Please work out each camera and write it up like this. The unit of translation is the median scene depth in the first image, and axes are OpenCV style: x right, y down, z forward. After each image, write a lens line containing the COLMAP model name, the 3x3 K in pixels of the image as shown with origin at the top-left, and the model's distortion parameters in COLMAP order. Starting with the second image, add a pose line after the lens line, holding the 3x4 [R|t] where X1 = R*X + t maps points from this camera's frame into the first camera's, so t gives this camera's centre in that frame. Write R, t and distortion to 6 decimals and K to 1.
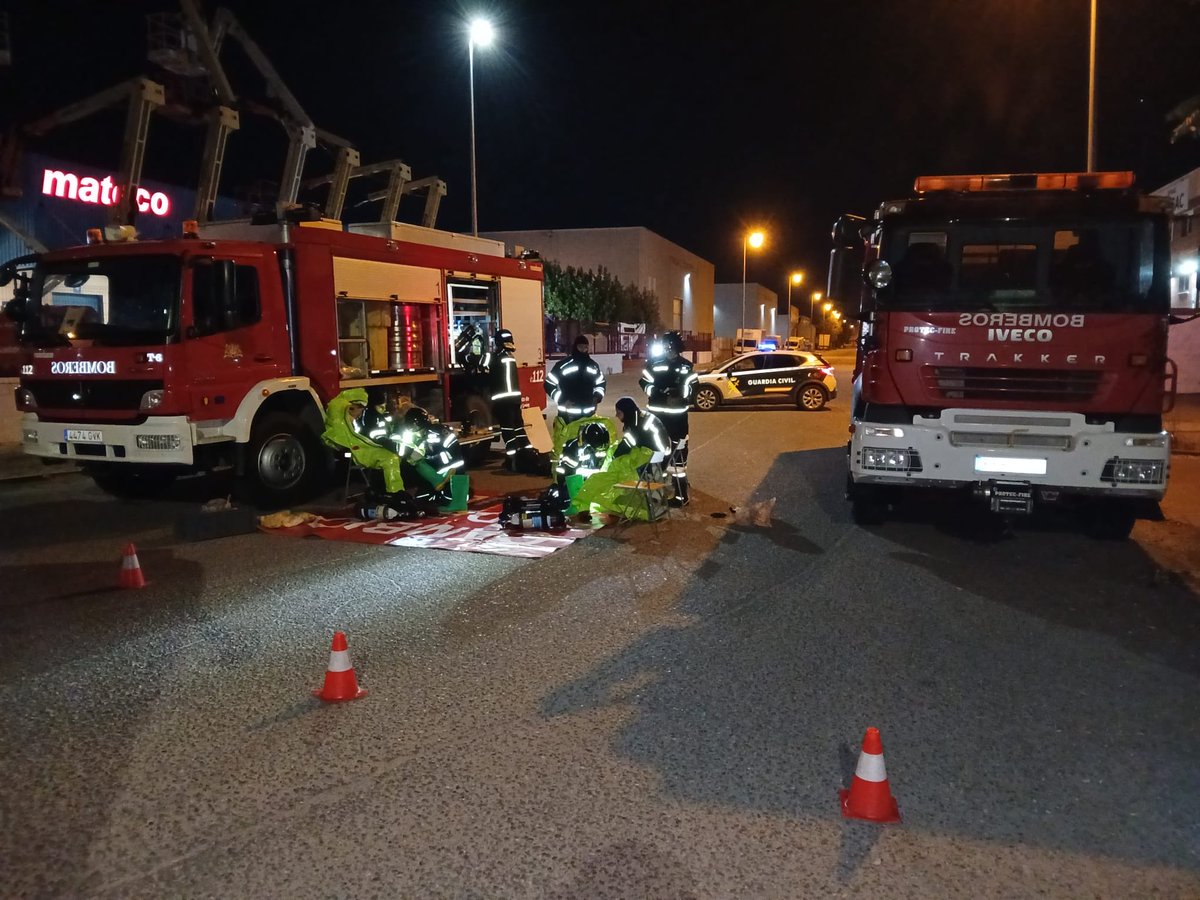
lens RADIAL K [[961.9, 0, 601.7], [0, 961.9, 452.5], [0, 0, 1]] dist [0.028597, -0.025834]
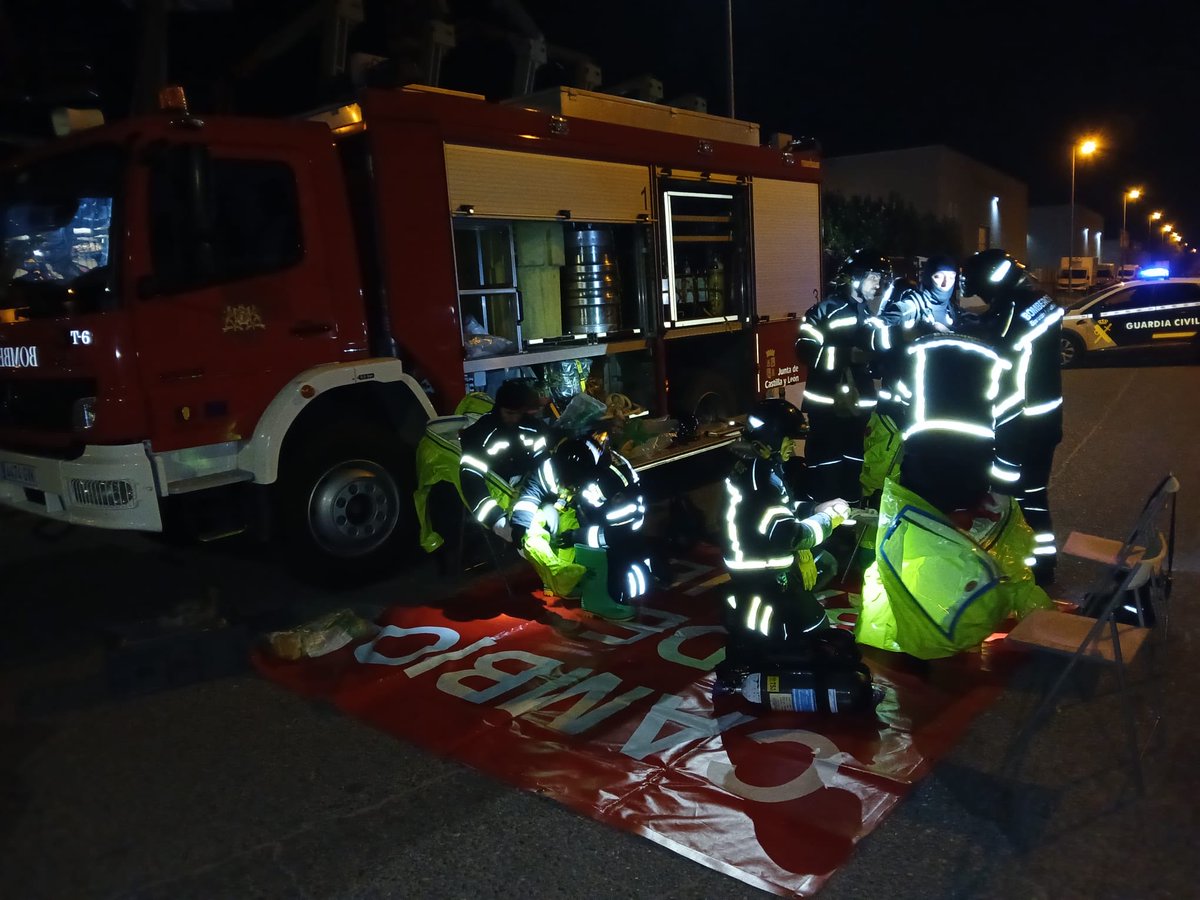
lens RADIAL K [[961.9, 0, 598.7], [0, 961.9, 454.8], [0, 0, 1]] dist [0.028597, -0.025834]
pose [[0.958179, 0.002155, -0.286160, -0.022817], [0.013632, 0.998493, 0.053165, -0.041273], [0.285843, -0.054843, 0.956706, 0.402107]]
